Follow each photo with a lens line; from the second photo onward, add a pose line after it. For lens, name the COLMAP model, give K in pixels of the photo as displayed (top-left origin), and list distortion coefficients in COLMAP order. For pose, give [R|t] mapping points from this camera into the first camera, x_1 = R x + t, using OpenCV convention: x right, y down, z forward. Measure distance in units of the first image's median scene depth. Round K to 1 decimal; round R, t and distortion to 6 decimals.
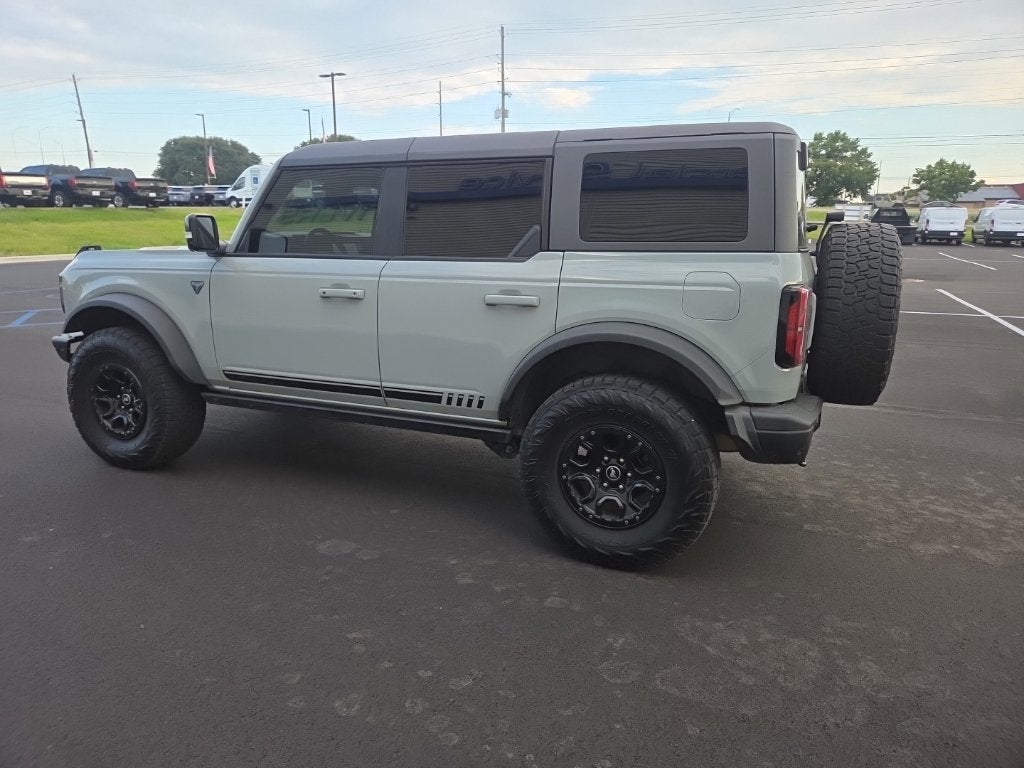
lens RADIAL K [[679.8, 0, 493.2], [0, 679.8, 380.9], [0, 0, 1]] dist [0.070840, -0.054087]
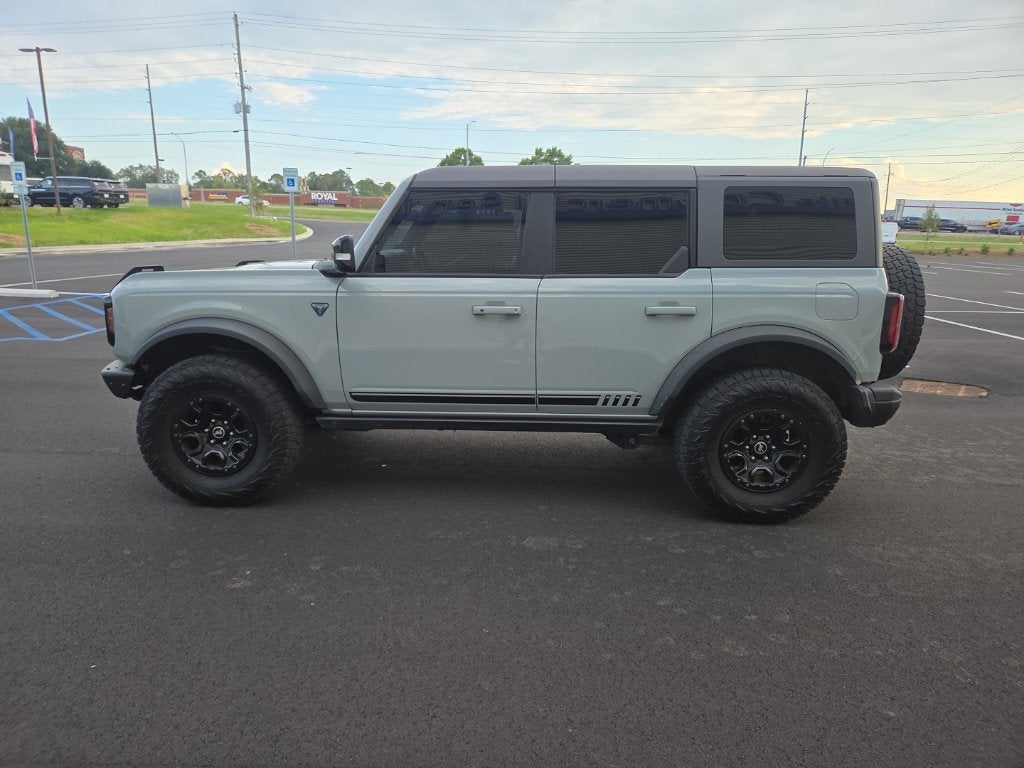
lens RADIAL K [[682.9, 0, 493.7], [0, 682.9, 399.8], [0, 0, 1]] dist [0.065936, -0.055660]
pose [[0.932573, -0.080736, 0.351838, -0.625904], [0.074039, 0.996727, 0.032473, -0.024400], [-0.353308, -0.004233, 0.935498, 0.004682]]
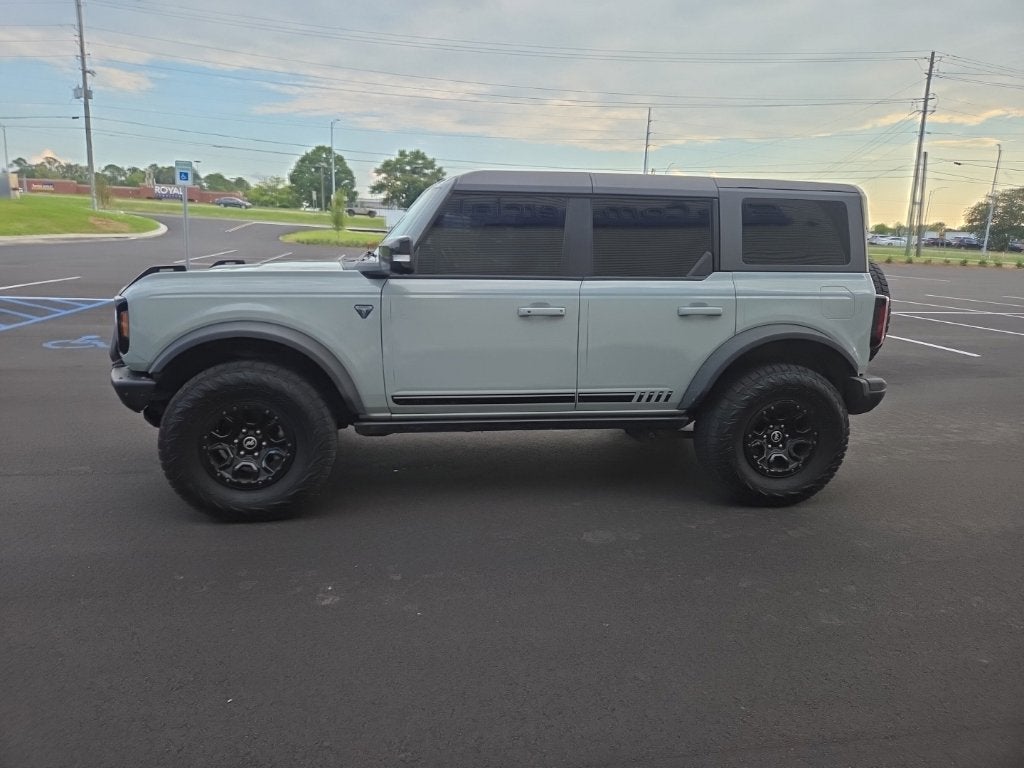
lens RADIAL K [[682.1, 0, 494.7], [0, 682.1, 386.7], [0, 0, 1]] dist [0.064887, -0.064112]
pose [[0.843991, -0.096409, 0.527621, -0.886987], [0.095438, 0.995009, 0.029148, -0.048906], [-0.527798, 0.025755, 0.848979, 0.123241]]
